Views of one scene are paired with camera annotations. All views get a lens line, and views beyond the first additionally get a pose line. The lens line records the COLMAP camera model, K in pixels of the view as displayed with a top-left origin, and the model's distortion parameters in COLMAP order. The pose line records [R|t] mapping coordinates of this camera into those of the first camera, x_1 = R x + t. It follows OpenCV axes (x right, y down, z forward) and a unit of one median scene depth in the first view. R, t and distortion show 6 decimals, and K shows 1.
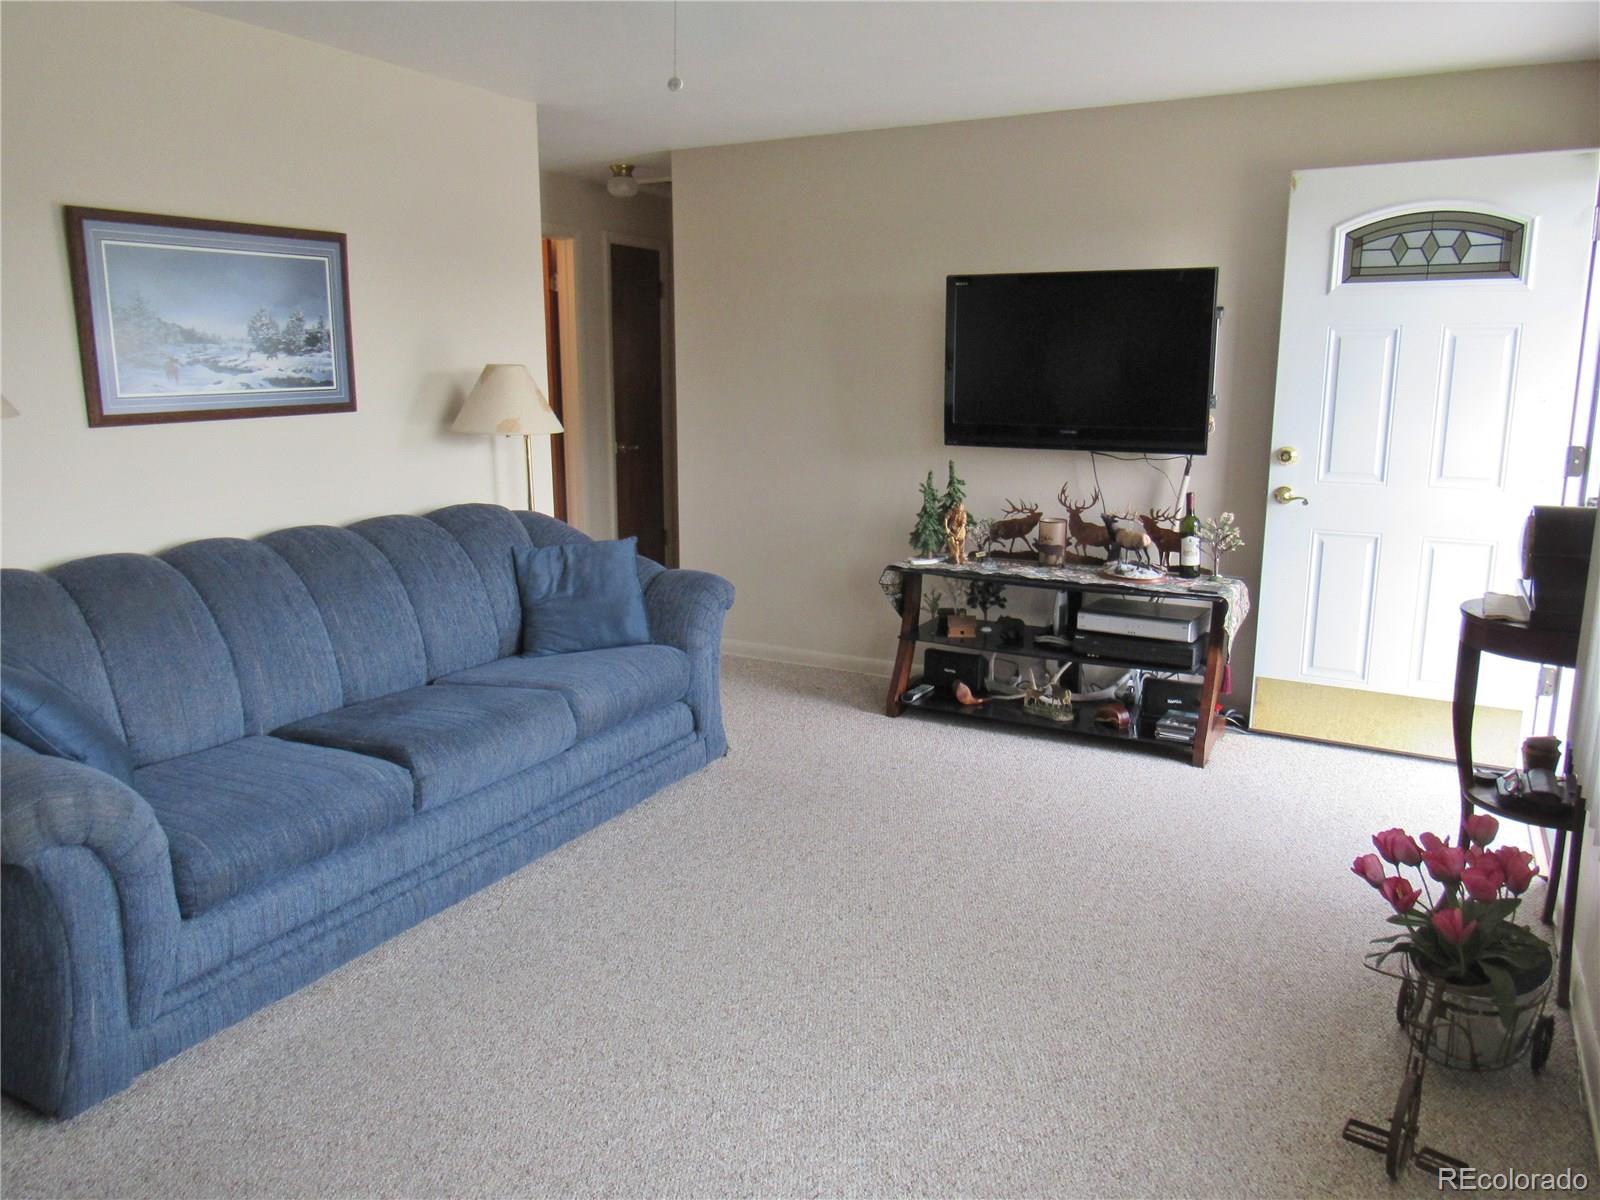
lens RADIAL K [[1144.0, 0, 812.0], [0, 1144.0, 596.9], [0, 0, 1]] dist [-0.031994, 0.008731]
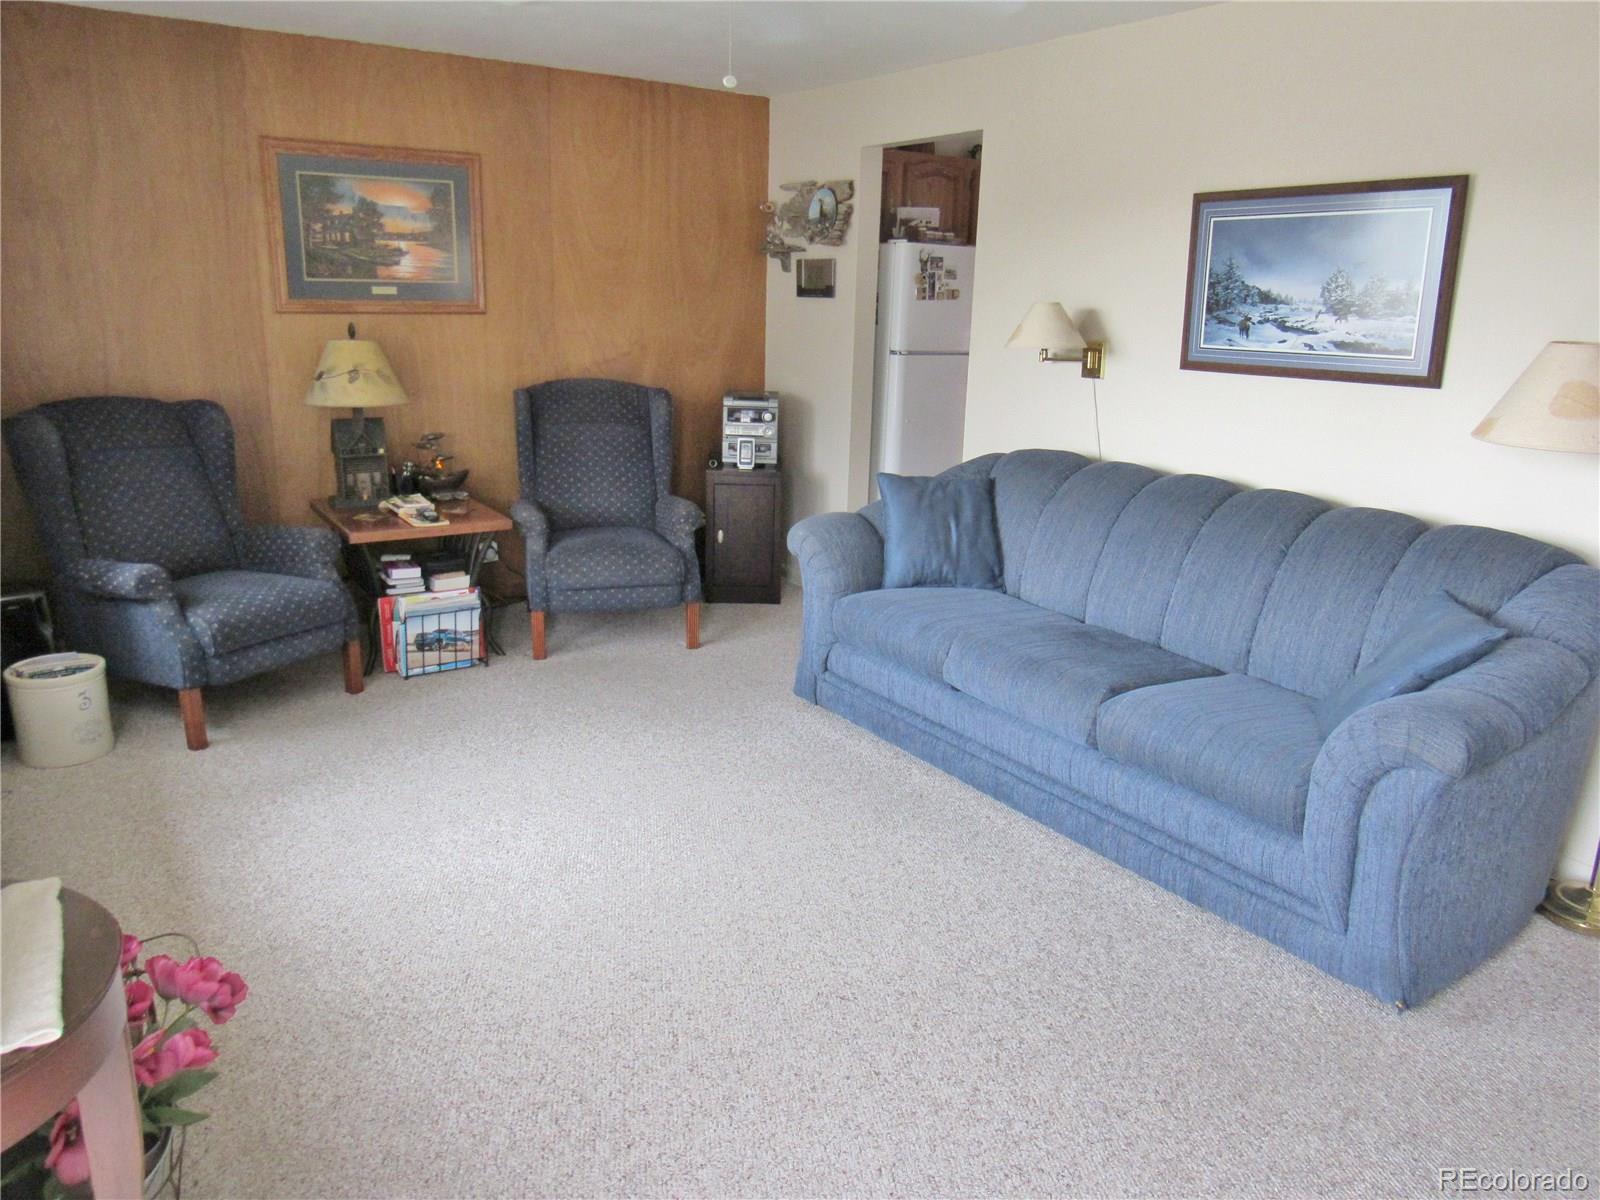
lens RADIAL K [[1144.0, 0, 812.0], [0, 1144.0, 596.9], [0, 0, 1]] dist [-0.031994, 0.008731]
pose [[-0.461382, 0.220846, -0.859275, 0.647852], [-0.199029, 0.918073, 0.342825, -0.247705], [0.864589, 0.329194, -0.379628, 1.106682]]
